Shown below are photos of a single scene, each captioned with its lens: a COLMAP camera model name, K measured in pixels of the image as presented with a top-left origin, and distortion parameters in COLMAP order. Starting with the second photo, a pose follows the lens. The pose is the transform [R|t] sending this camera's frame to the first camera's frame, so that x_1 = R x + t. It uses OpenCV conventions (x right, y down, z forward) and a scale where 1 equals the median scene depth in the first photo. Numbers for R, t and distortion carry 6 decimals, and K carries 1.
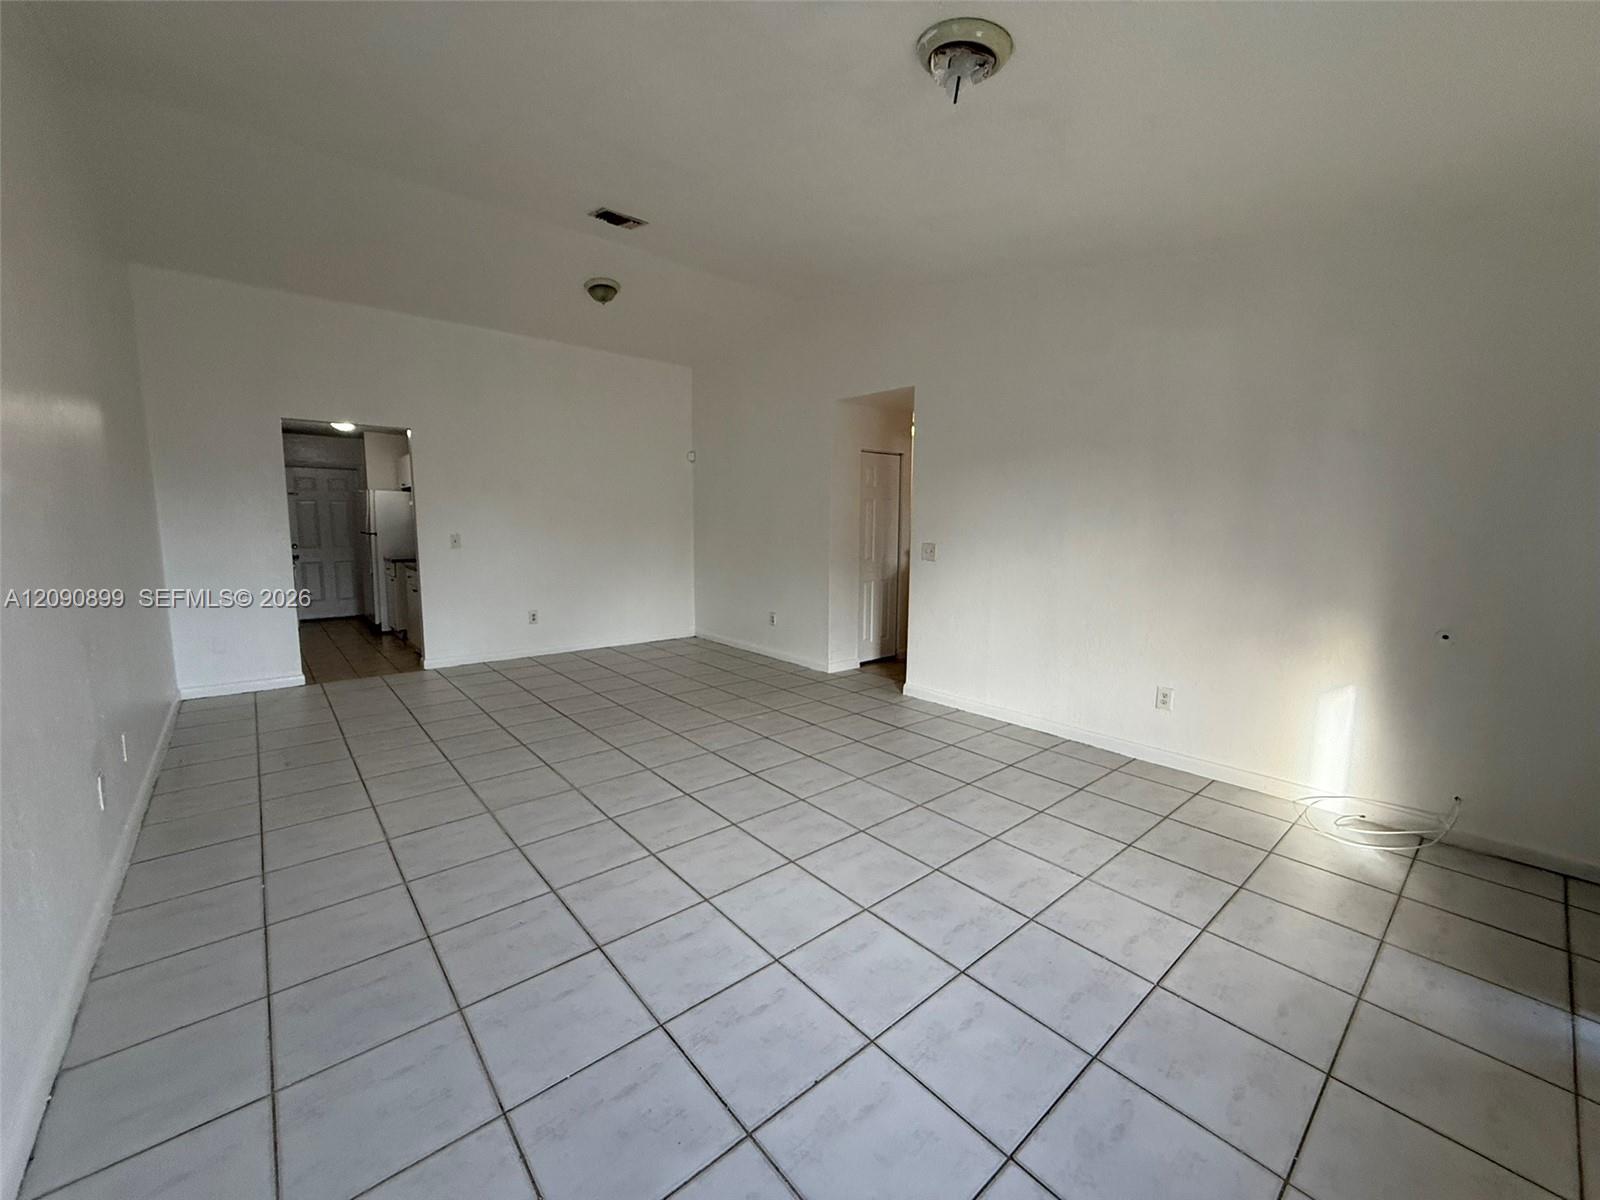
lens RADIAL K [[638.7, 0, 797.8], [0, 638.7, 594.4], [0, 0, 1]] dist [-0.000850, -0.000357]
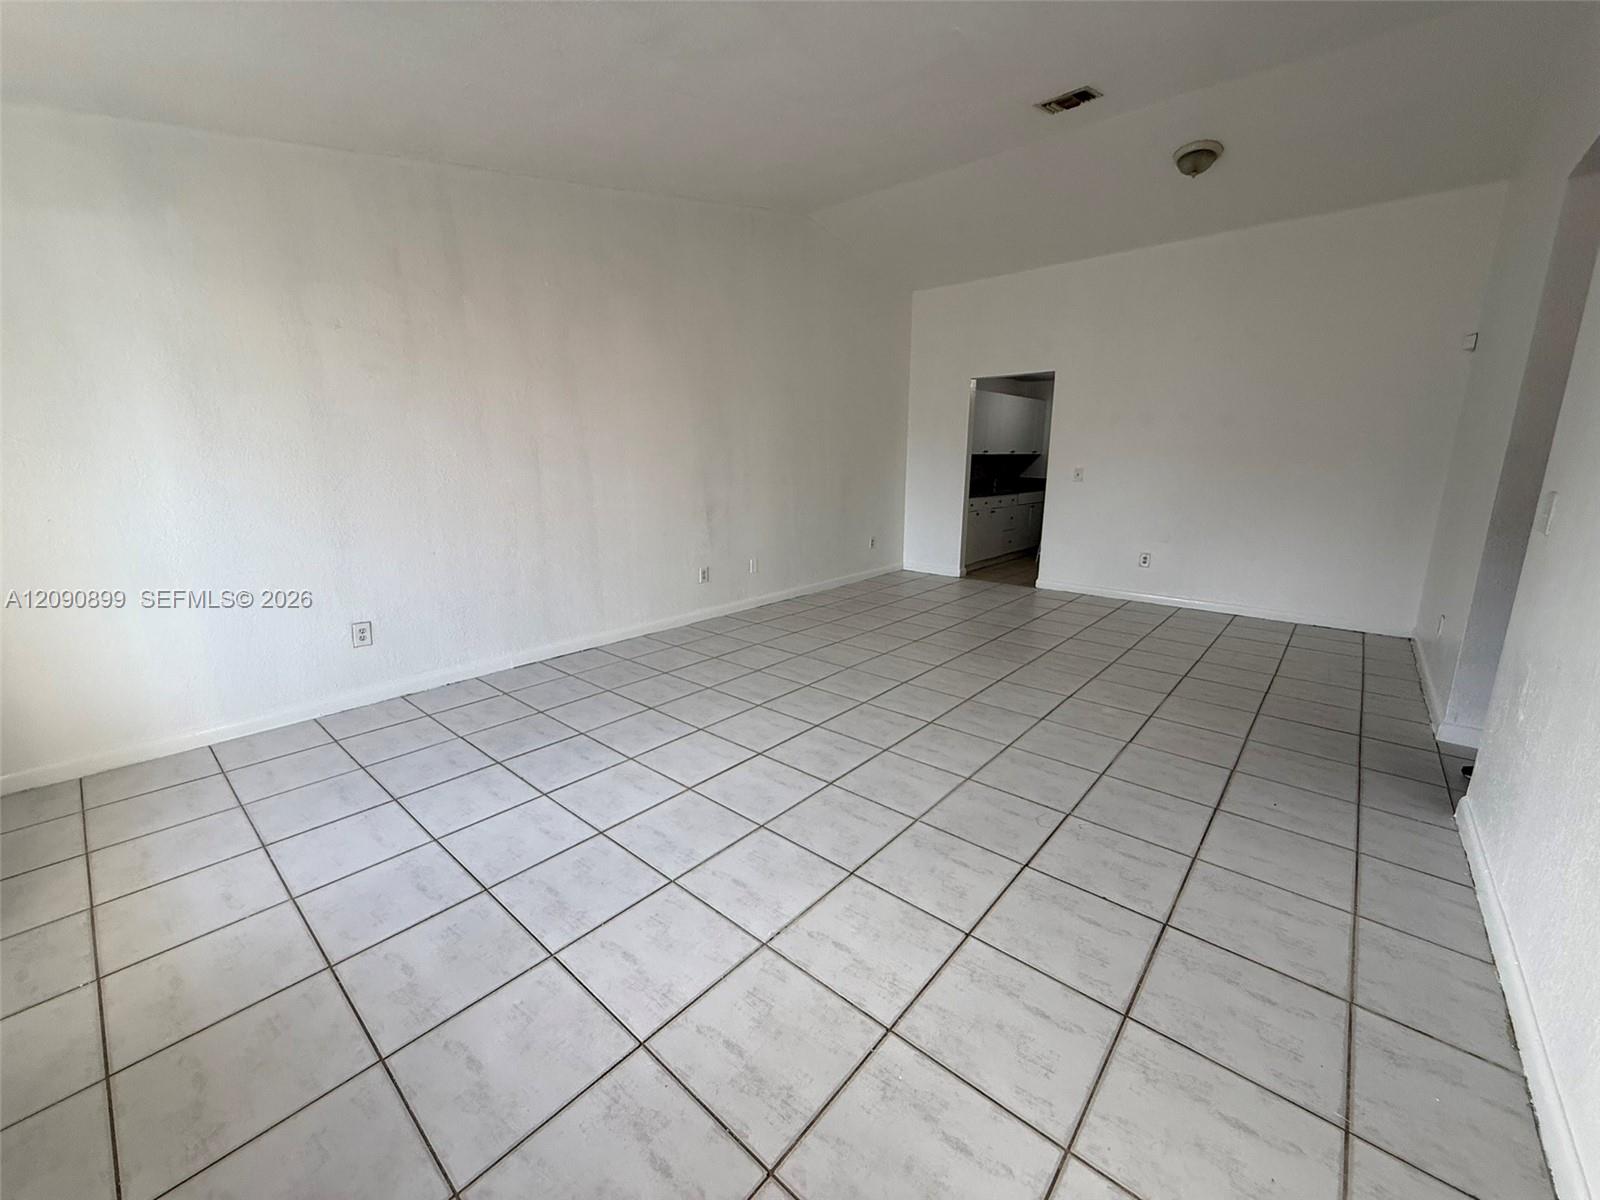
lens RADIAL K [[638.7, 0, 797.5], [0, 638.7, 601.8], [0, 0, 1]] dist [-0.000850, -0.000357]
pose [[0.143157, 0.208744, -0.967436, 0.764586], [-0.114082, 0.974469, 0.193380, -0.048867], [0.983103, 0.082684, 0.163316, 0.638743]]
